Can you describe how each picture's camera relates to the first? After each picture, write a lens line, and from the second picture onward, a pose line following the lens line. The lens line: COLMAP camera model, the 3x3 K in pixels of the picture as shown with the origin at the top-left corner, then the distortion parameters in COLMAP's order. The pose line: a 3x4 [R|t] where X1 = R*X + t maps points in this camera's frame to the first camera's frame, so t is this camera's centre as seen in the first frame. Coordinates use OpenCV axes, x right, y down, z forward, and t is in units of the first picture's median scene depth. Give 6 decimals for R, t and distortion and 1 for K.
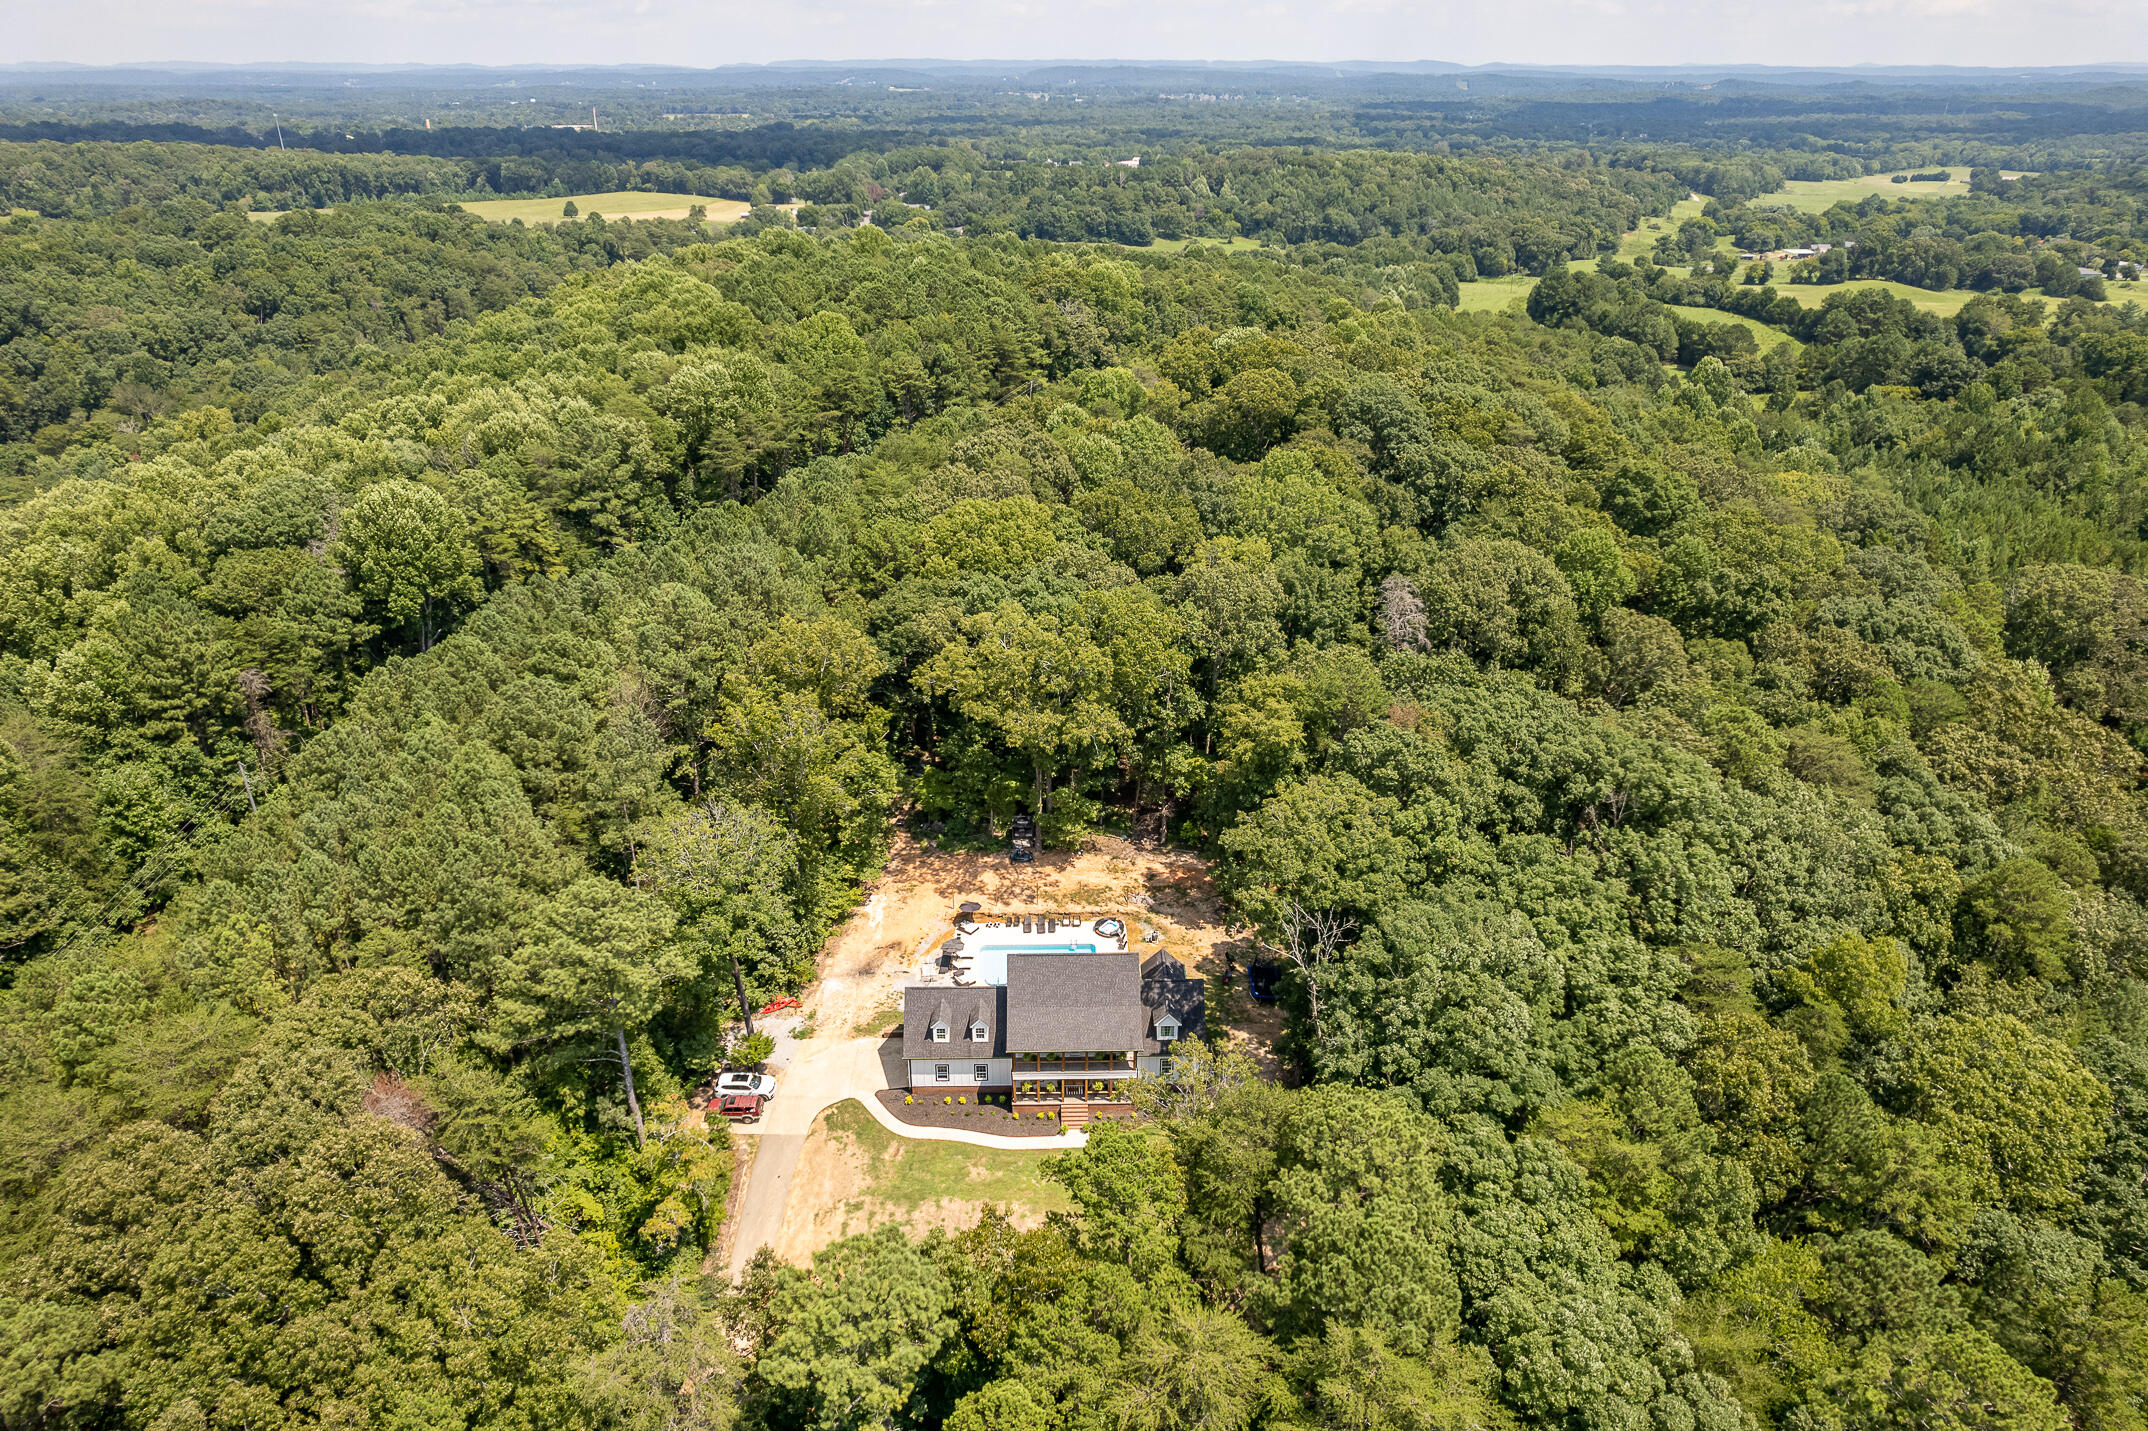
lens RADIAL K [[1374.6, 0, 1074.0], [0, 1374.6, 715.5], [0, 0, 1]] dist [-0.065934, 0.050689]
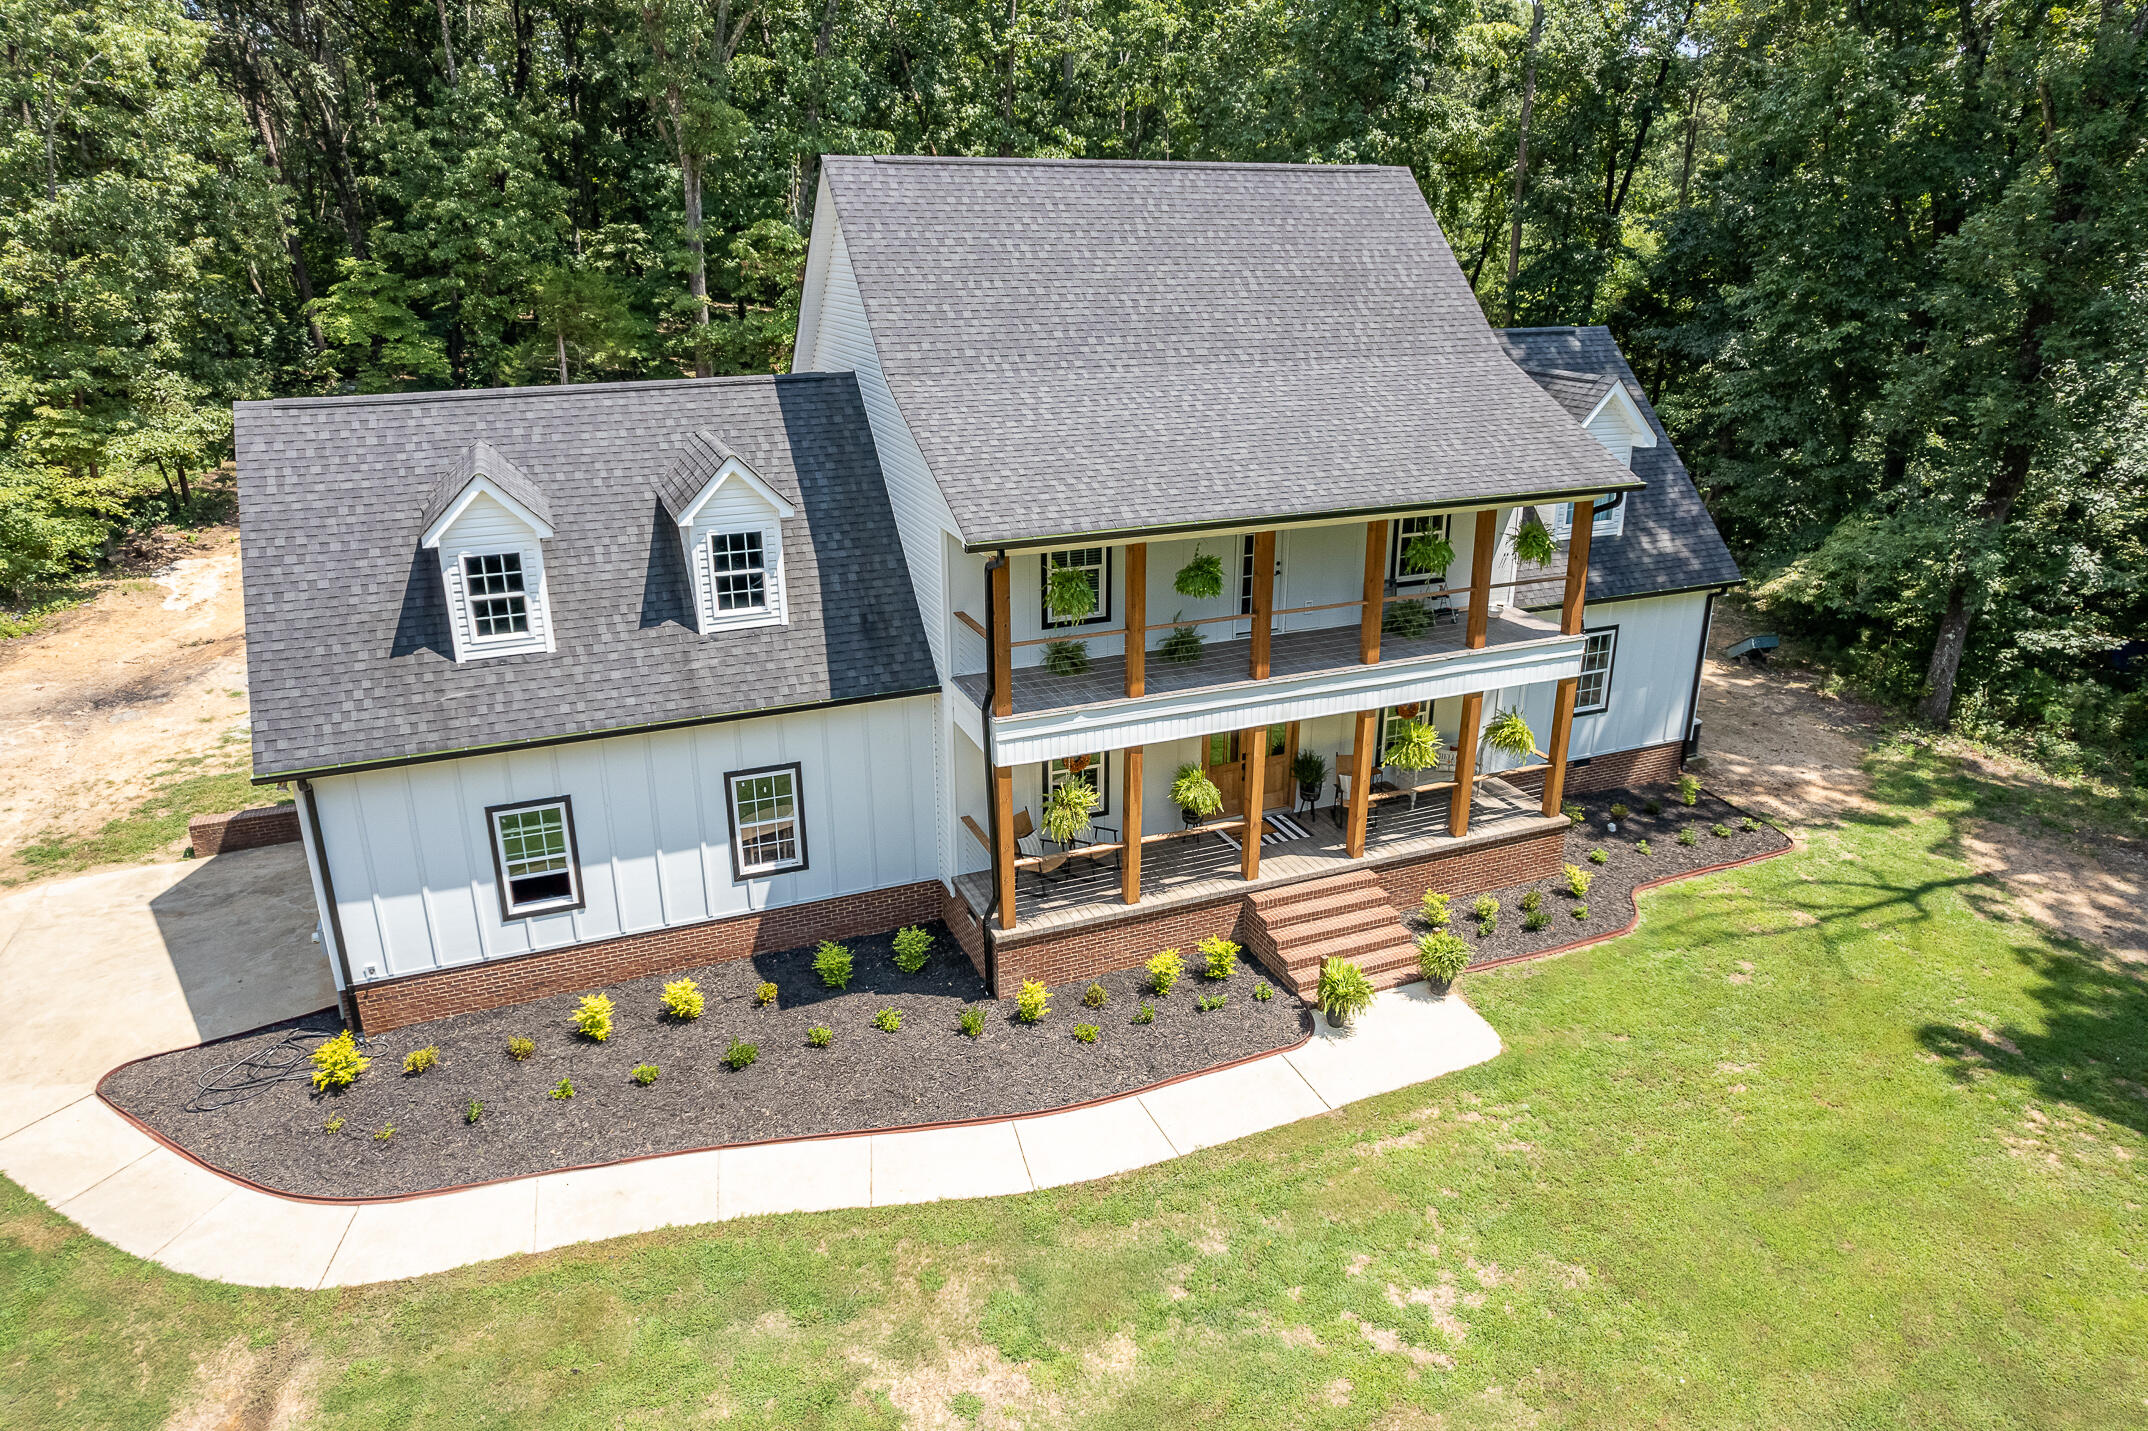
lens RADIAL K [[1382.1, 0, 1074.0], [0, 1382.1, 715.5], [0, 0, 1]] dist [-0.069652, 0.057593]
pose [[0.929638, -0.128359, 0.345393, -0.082526], [0.164514, 0.983337, -0.077356, 0.243370], [-0.329709, 0.128735, 0.935264, 0.745406]]
